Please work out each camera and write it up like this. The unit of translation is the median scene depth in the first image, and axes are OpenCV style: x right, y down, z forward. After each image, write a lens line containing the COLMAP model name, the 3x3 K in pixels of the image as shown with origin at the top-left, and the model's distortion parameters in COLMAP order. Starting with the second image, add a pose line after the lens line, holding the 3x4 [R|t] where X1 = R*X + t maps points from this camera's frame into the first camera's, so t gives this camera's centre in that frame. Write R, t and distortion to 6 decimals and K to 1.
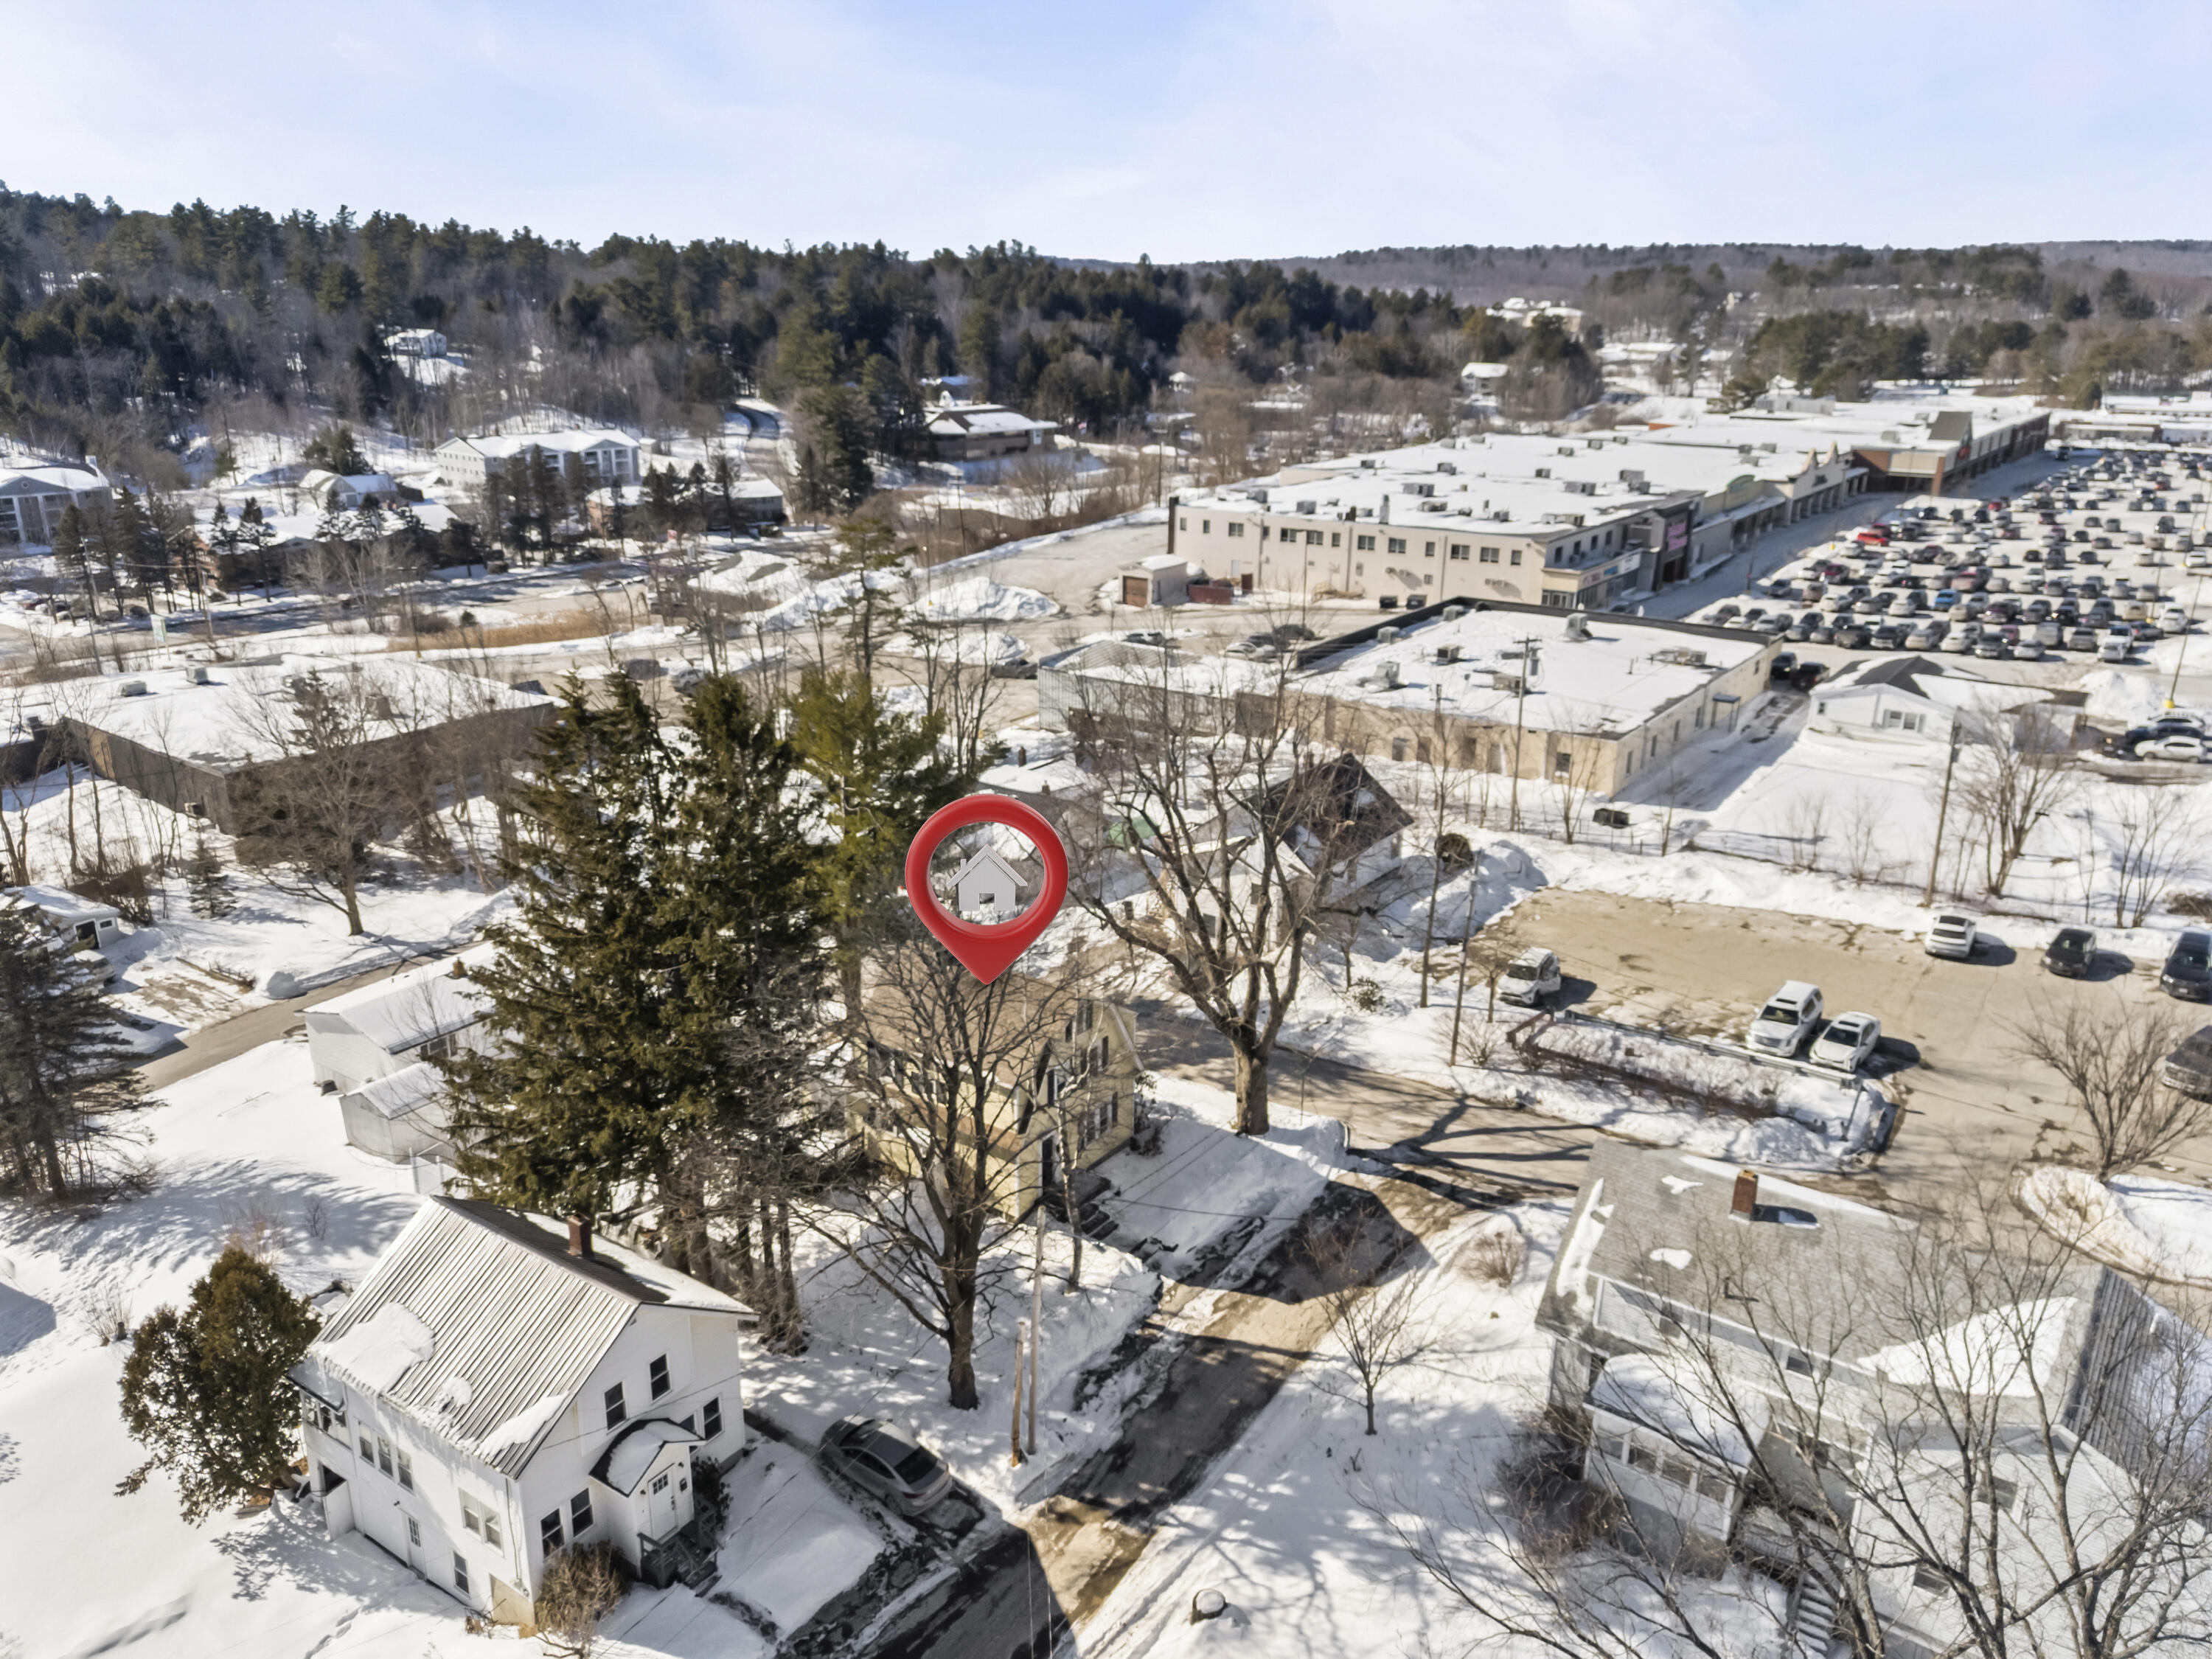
lens RADIAL K [[1615.4, 0, 1094.6], [0, 1615.4, 829.9], [0, 0, 1]] dist [0.060523, -0.044247]
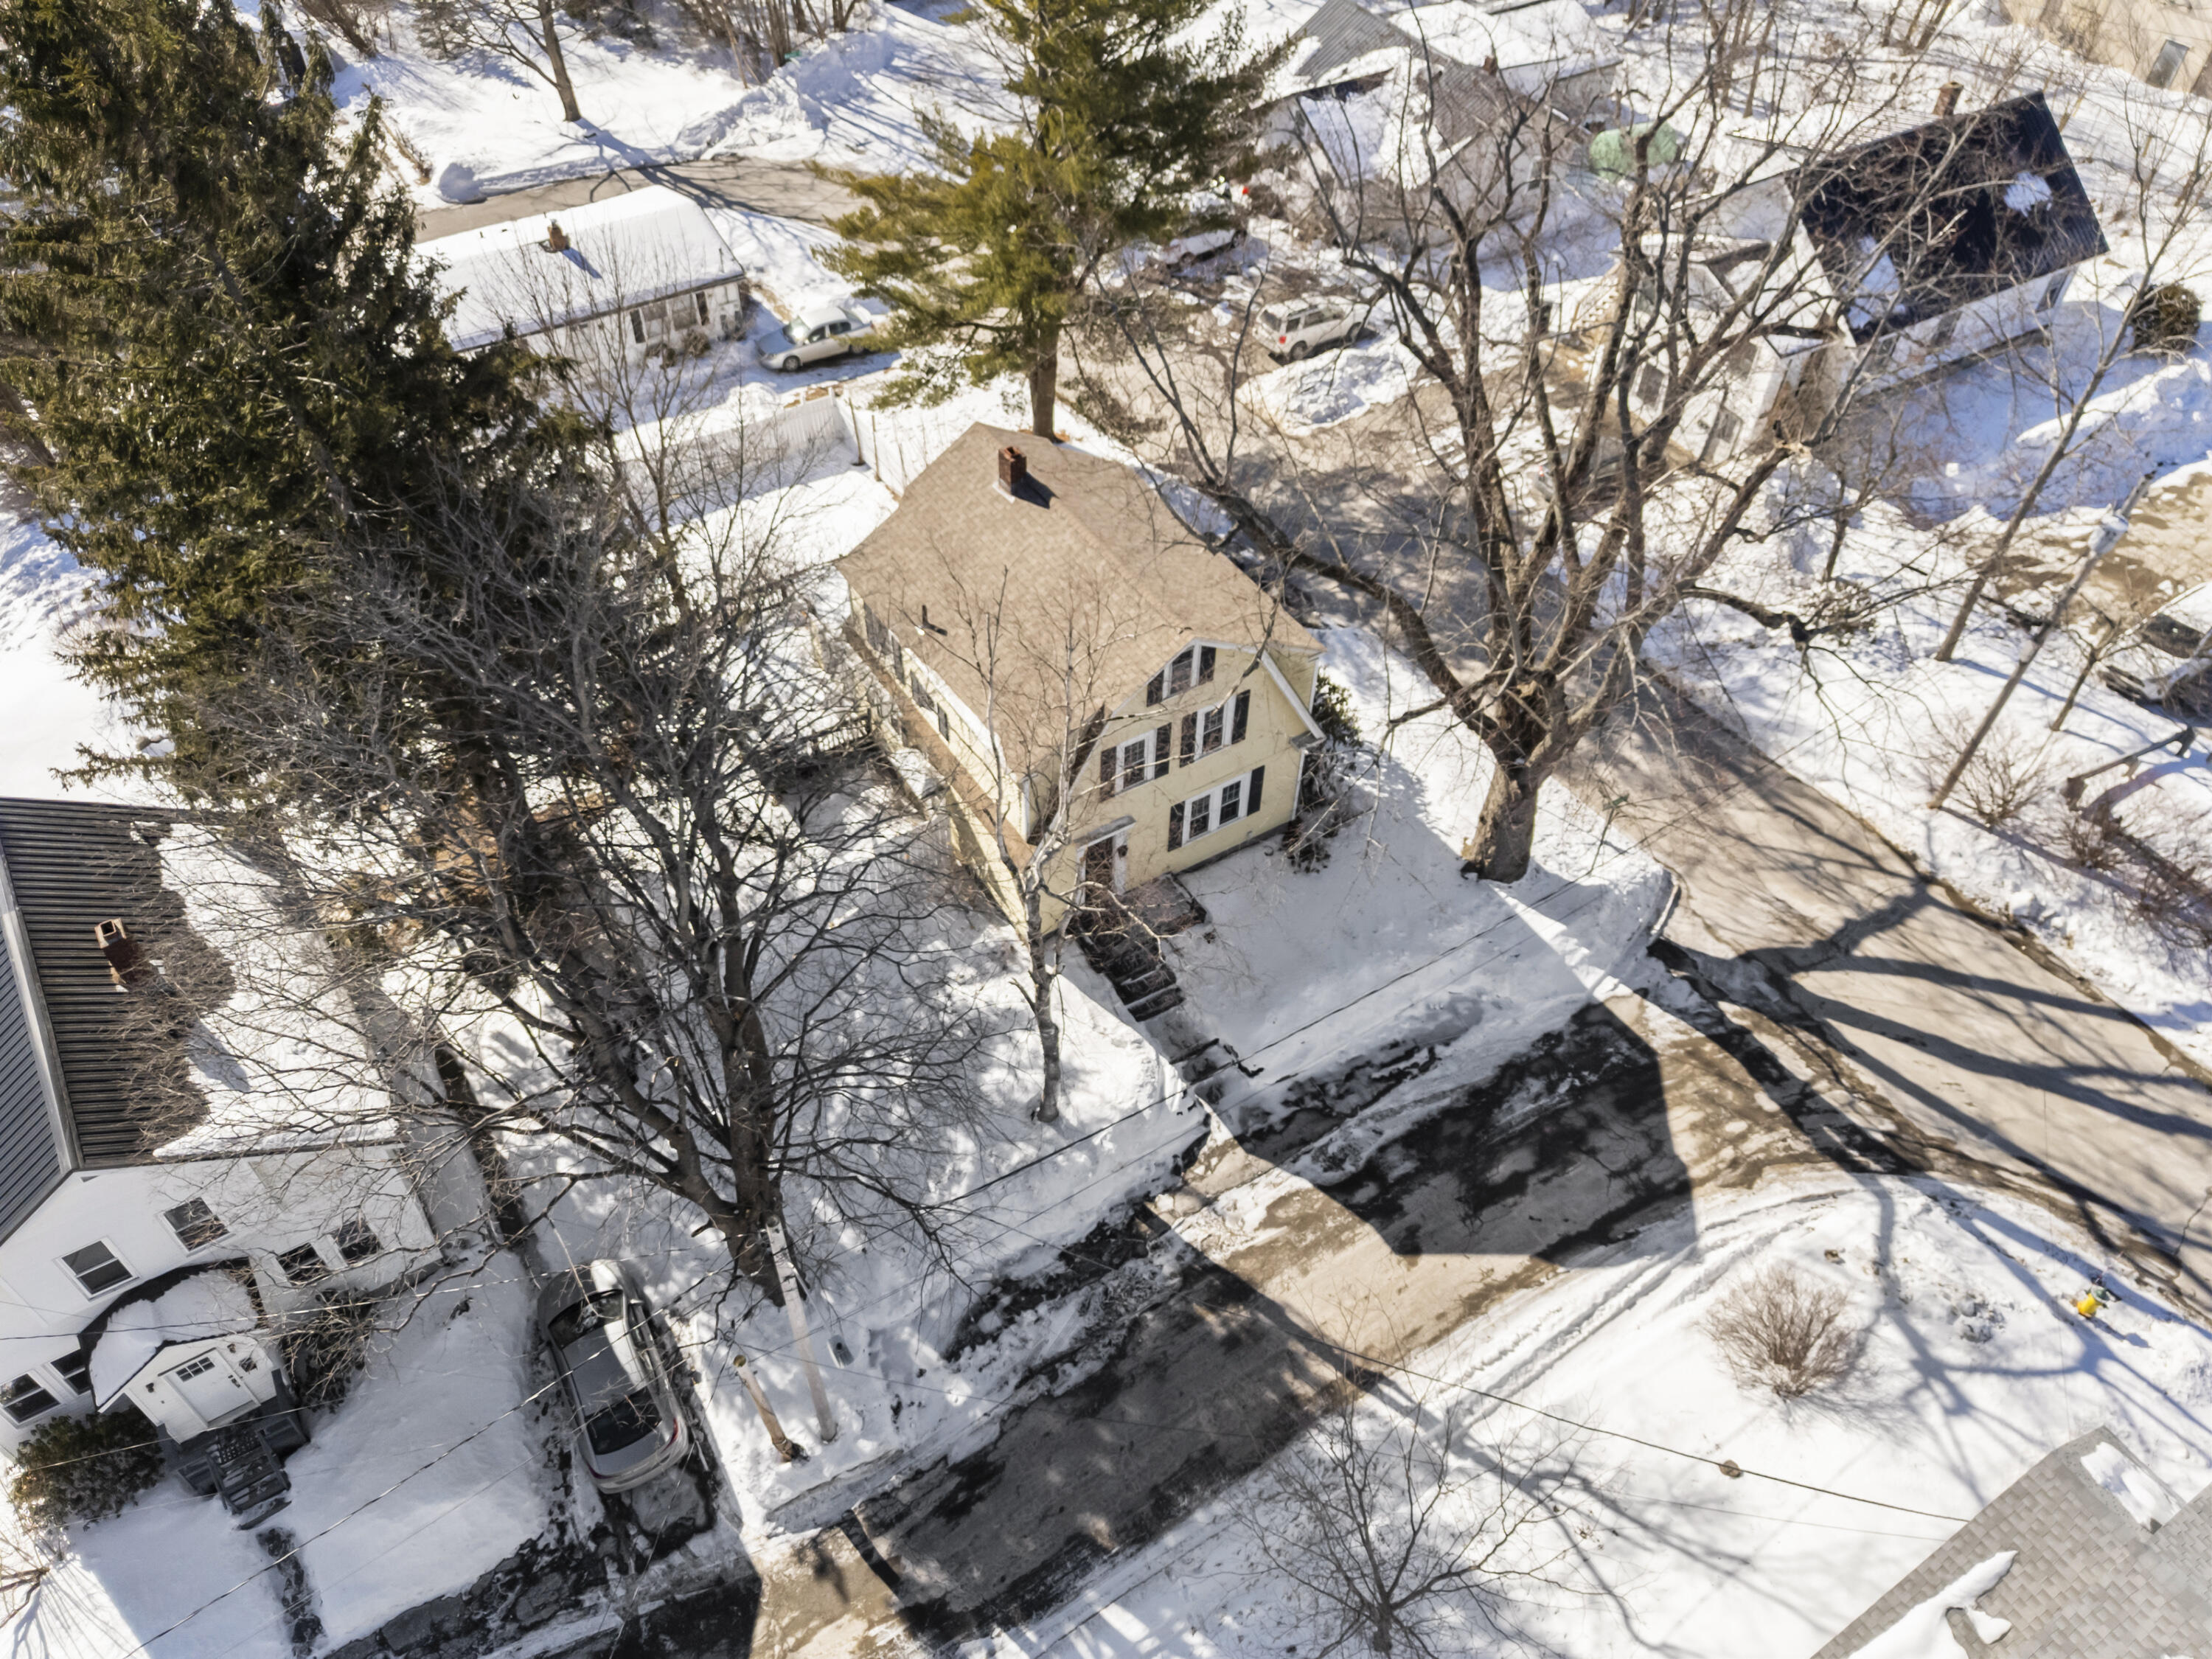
lens RADIAL K [[1615.4, 0, 1094.6], [0, 1615.4, 829.9], [0, 0, 1]] dist [0.060523, -0.044247]
pose [[0.926589, 0.281052, -0.249884, 0.114531], [-0.130166, 0.863059, 0.488043, -0.097746], [0.352830, -0.419689, 0.836285, 0.507275]]
